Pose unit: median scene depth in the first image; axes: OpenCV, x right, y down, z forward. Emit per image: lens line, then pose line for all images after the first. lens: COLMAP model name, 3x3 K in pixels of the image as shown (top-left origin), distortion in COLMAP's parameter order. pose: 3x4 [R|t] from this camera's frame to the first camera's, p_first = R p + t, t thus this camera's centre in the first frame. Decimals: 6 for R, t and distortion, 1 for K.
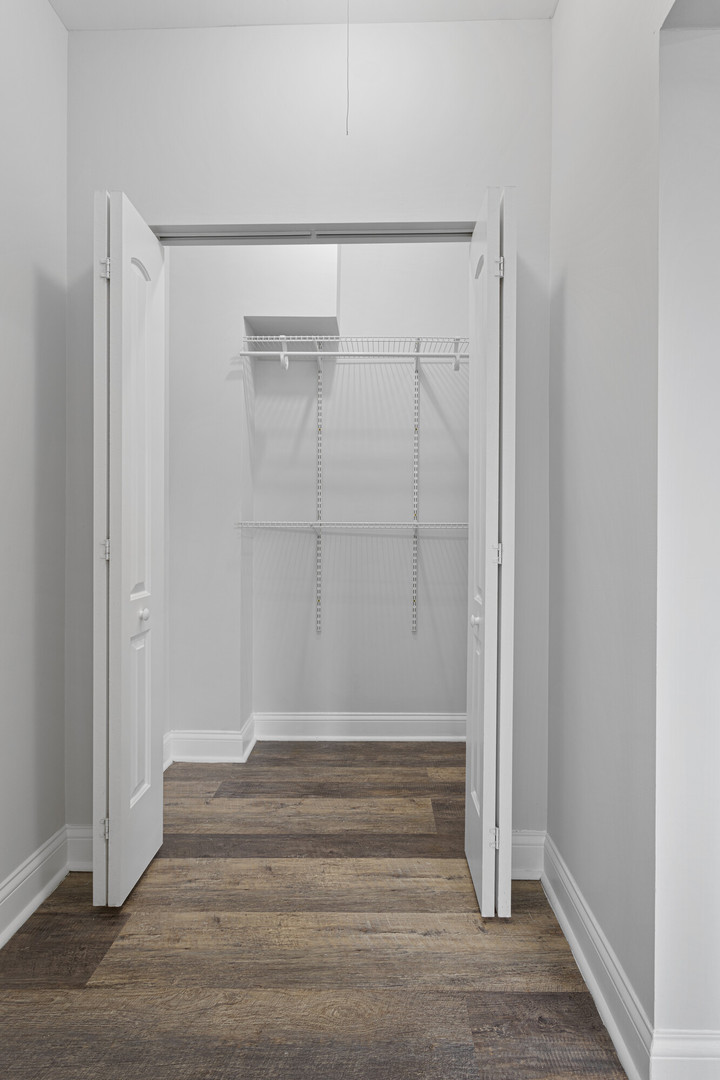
lens RADIAL K [[507.9, 0, 362.4], [0, 507.9, 534.0], [0, 0, 1]] dist [-0.003937, 0.000479]
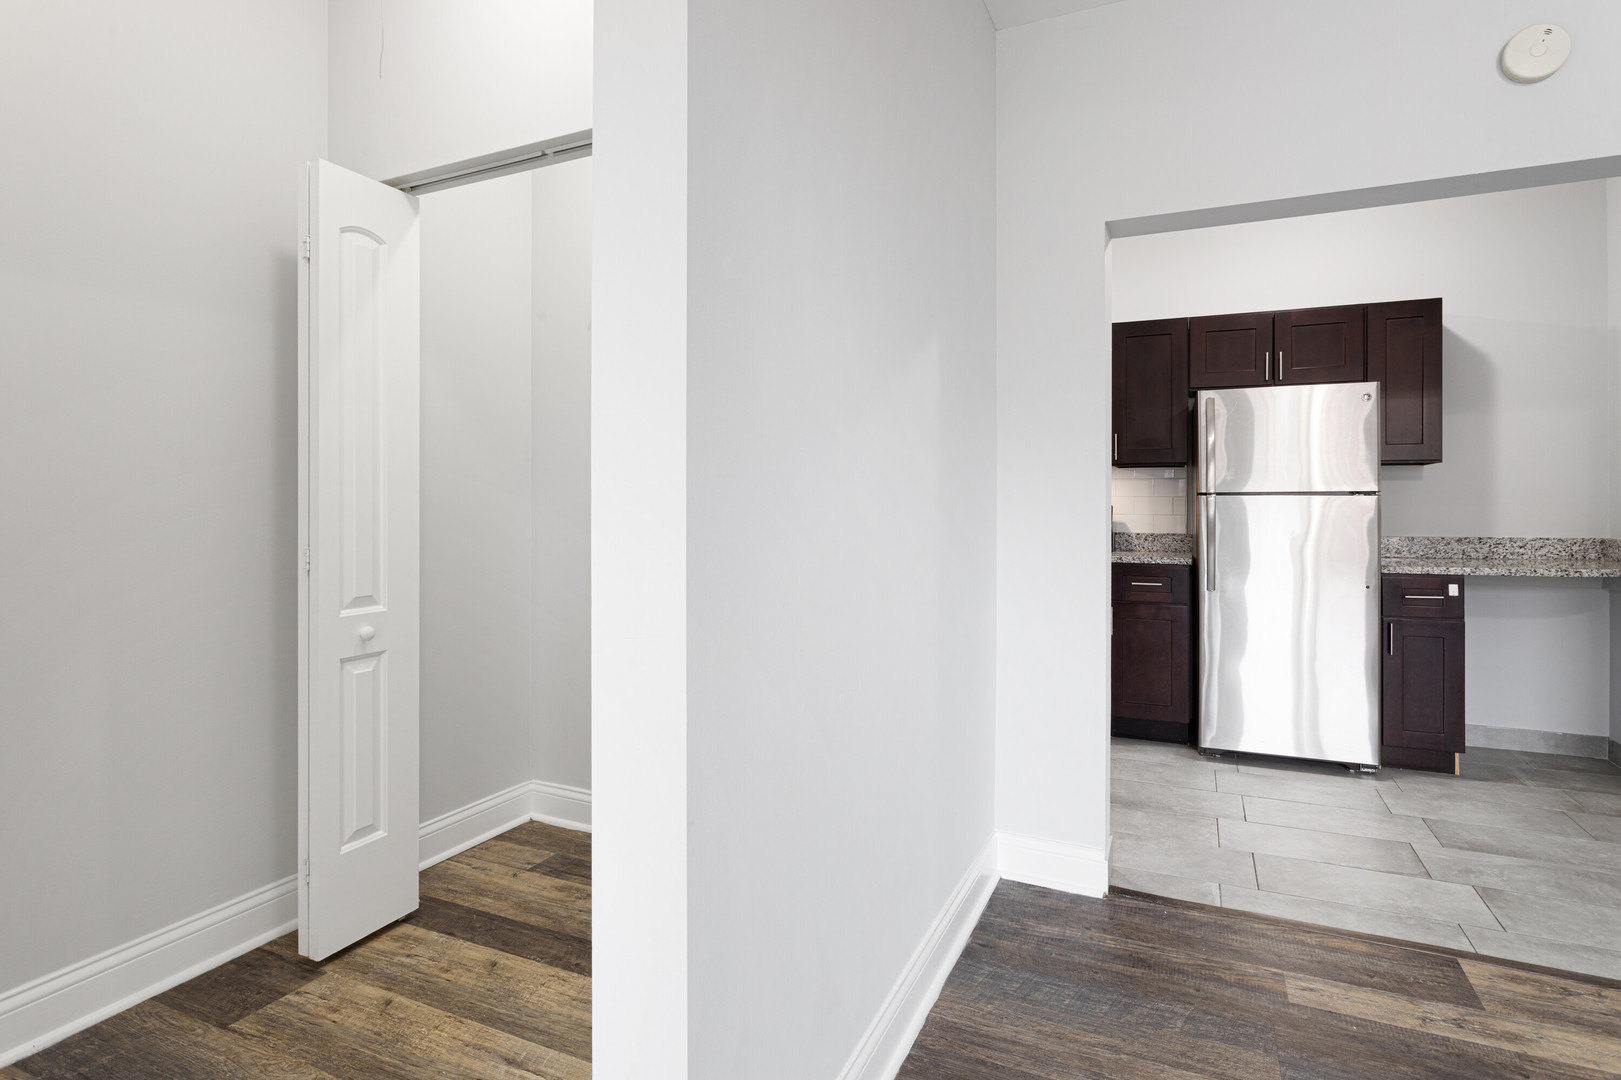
lens RADIAL K [[803.3, 0, 827.4], [0, 803.3, 499.5], [0, 0, 1]] dist [-0.002190, 0.000476]
pose [[0.914965, -0.005172, -0.403501, 0.838715], [0.001536, 0.999955, -0.009336, -0.054279], [0.403531, 0.007922, 0.914932, 0.062979]]
